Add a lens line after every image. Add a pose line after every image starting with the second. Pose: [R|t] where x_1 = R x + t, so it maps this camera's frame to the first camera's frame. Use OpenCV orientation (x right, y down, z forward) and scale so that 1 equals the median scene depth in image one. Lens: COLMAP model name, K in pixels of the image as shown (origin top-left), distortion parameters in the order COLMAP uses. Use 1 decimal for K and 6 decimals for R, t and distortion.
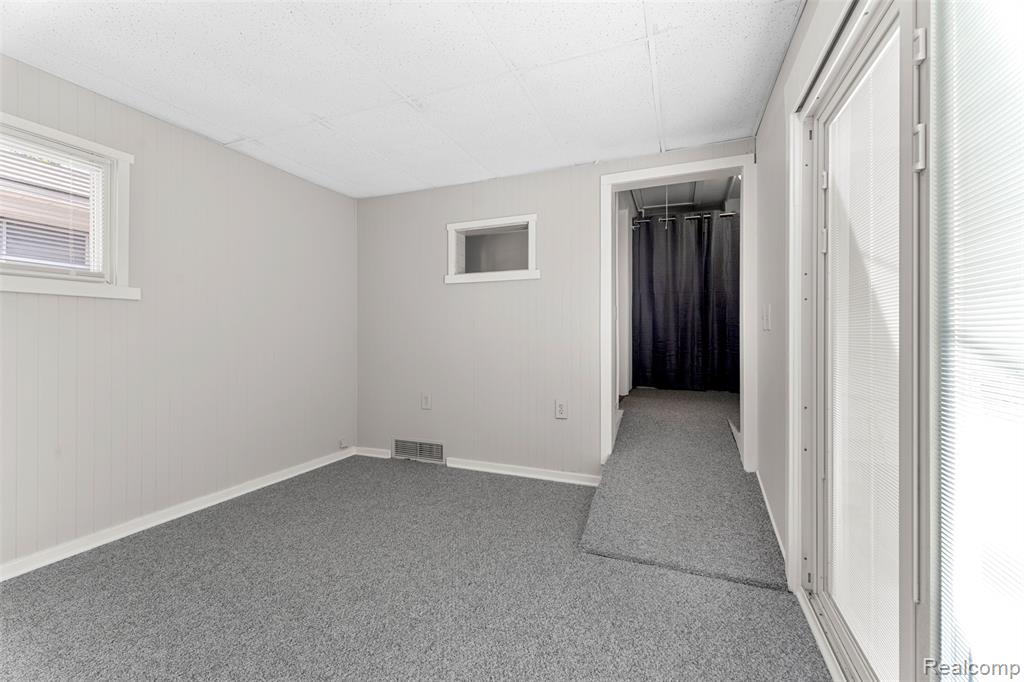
lens RADIAL K [[416.8, 0, 505.8], [0, 416.8, 335.0], [0, 0, 1]] dist [0.001493, -0.000176]
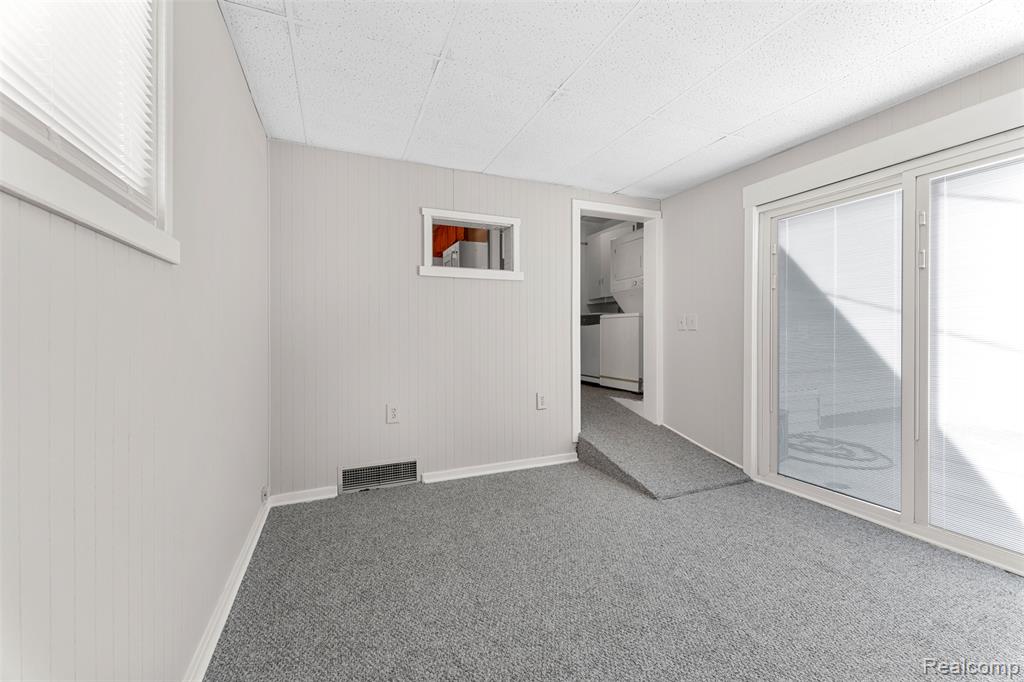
lens RADIAL K [[416.8, 0, 507.3], [0, 416.8, 338.7], [0, 0, 1]] dist [0.001493, -0.000176]
pose [[0.701318, -0.010128, 0.712777, -0.687500], [0.005233, 0.999945, 0.009059, 0.002464], [-0.712829, -0.002623, 0.701332, 0.277449]]
